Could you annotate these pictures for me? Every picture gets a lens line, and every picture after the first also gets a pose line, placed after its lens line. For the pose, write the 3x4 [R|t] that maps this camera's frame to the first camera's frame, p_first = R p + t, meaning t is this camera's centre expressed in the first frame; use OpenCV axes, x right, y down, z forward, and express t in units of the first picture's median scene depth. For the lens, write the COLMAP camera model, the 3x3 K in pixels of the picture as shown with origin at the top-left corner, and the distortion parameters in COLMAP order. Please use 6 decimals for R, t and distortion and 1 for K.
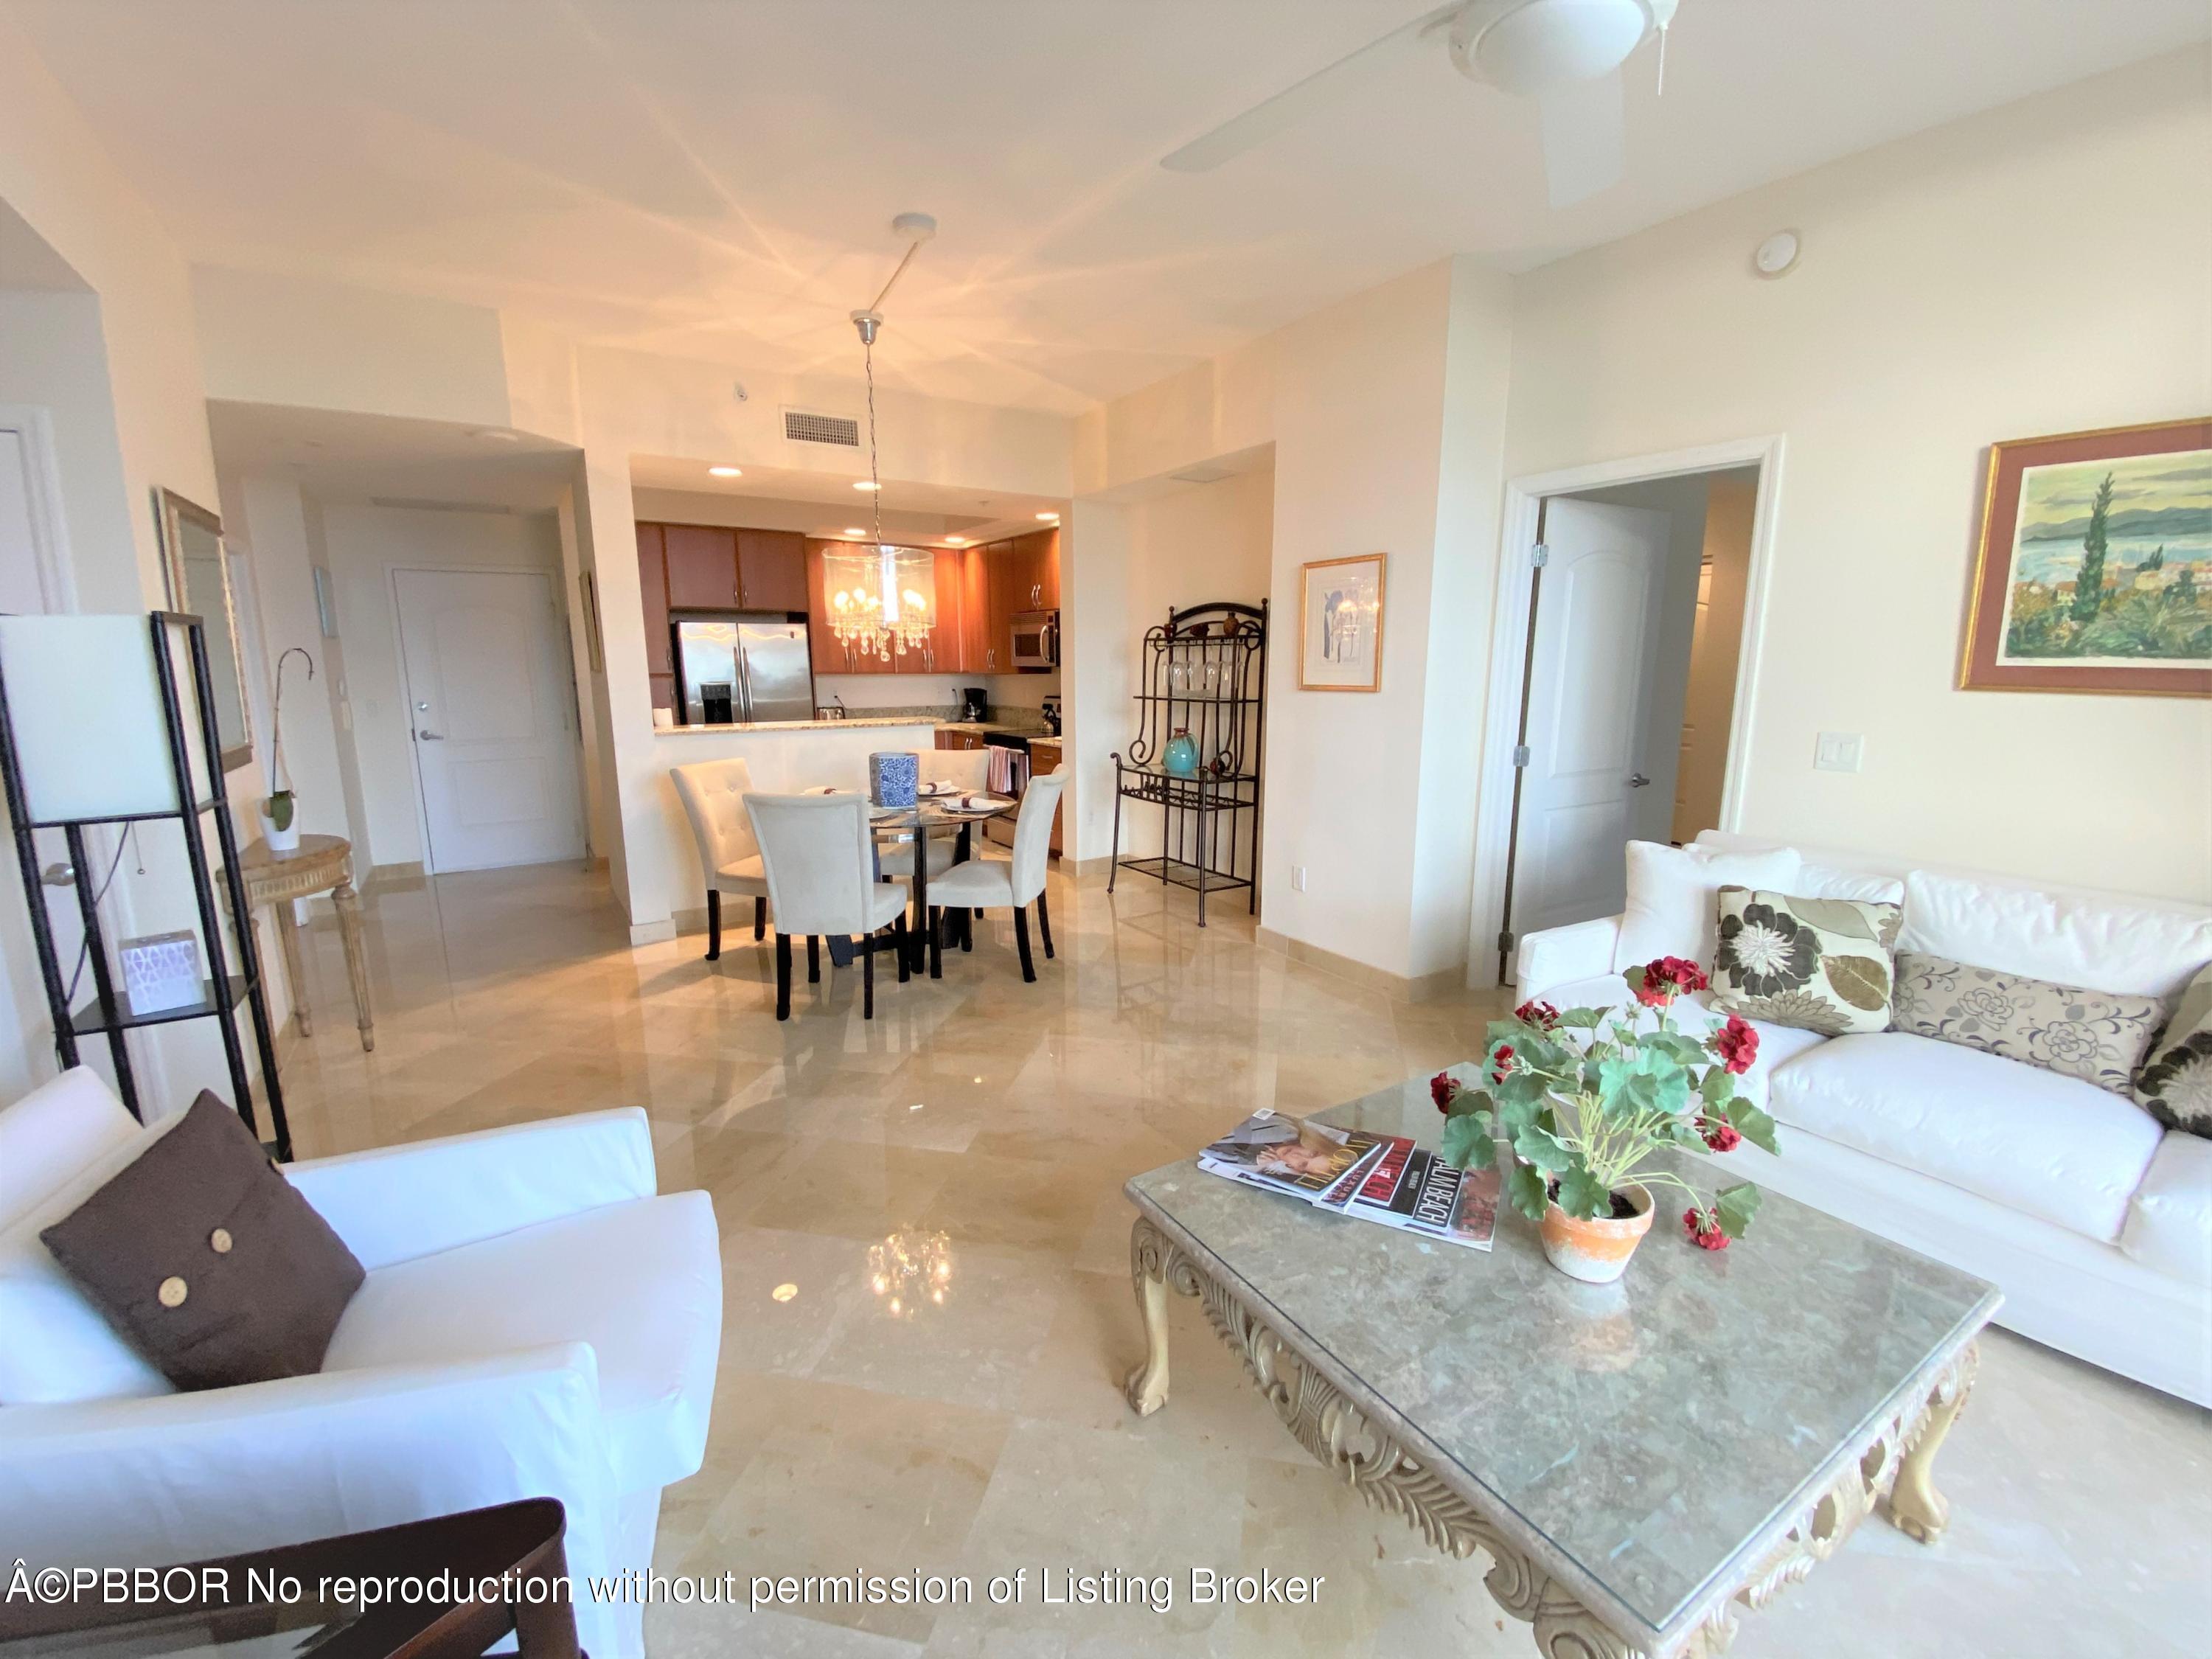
lens RADIAL K [[927.0, 0, 1111.4], [0, 927.0, 830.7], [0, 0, 1]] dist [0.019640, -0.020472]
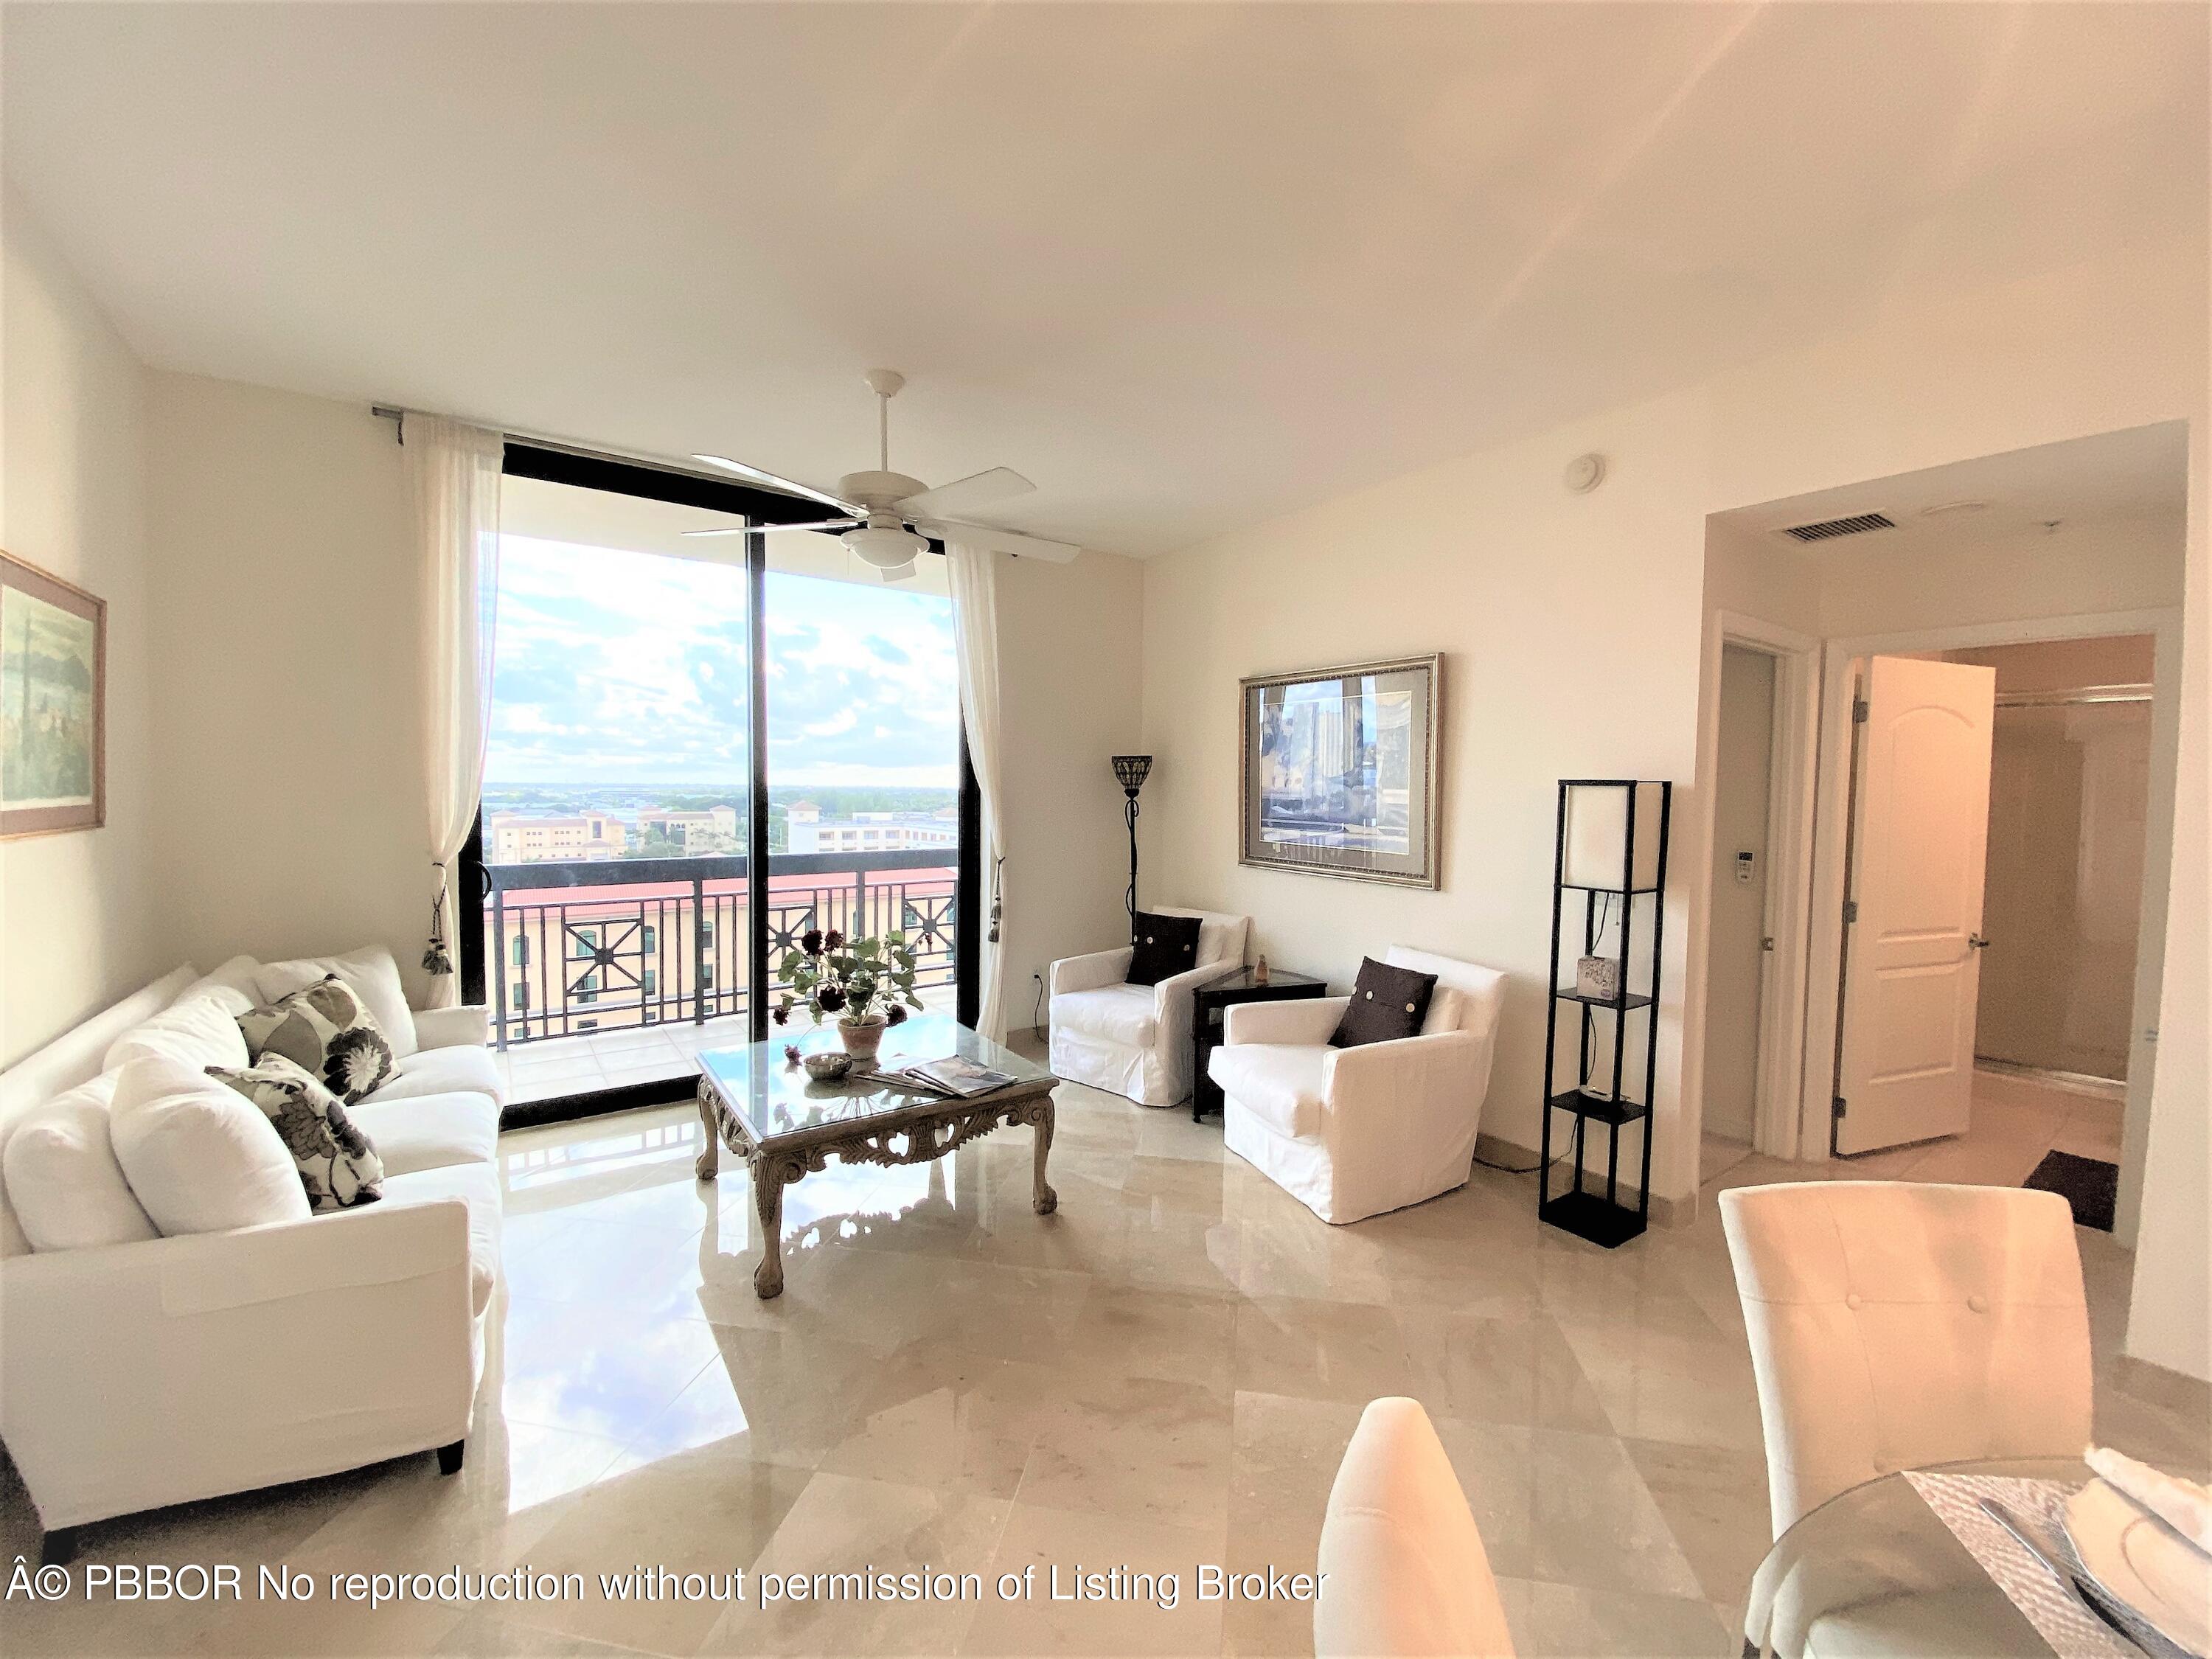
lens RADIAL K [[891.6, 0, 1102.5], [0, 891.6, 828.1], [0, 0, 1]] dist [0.027078, -0.024217]
pose [[-0.999384, -0.006888, -0.034399, -0.007129], [-0.014615, 0.973141, 0.229746, -0.370164], [0.031892, 0.230107, -0.972643, 1.863061]]
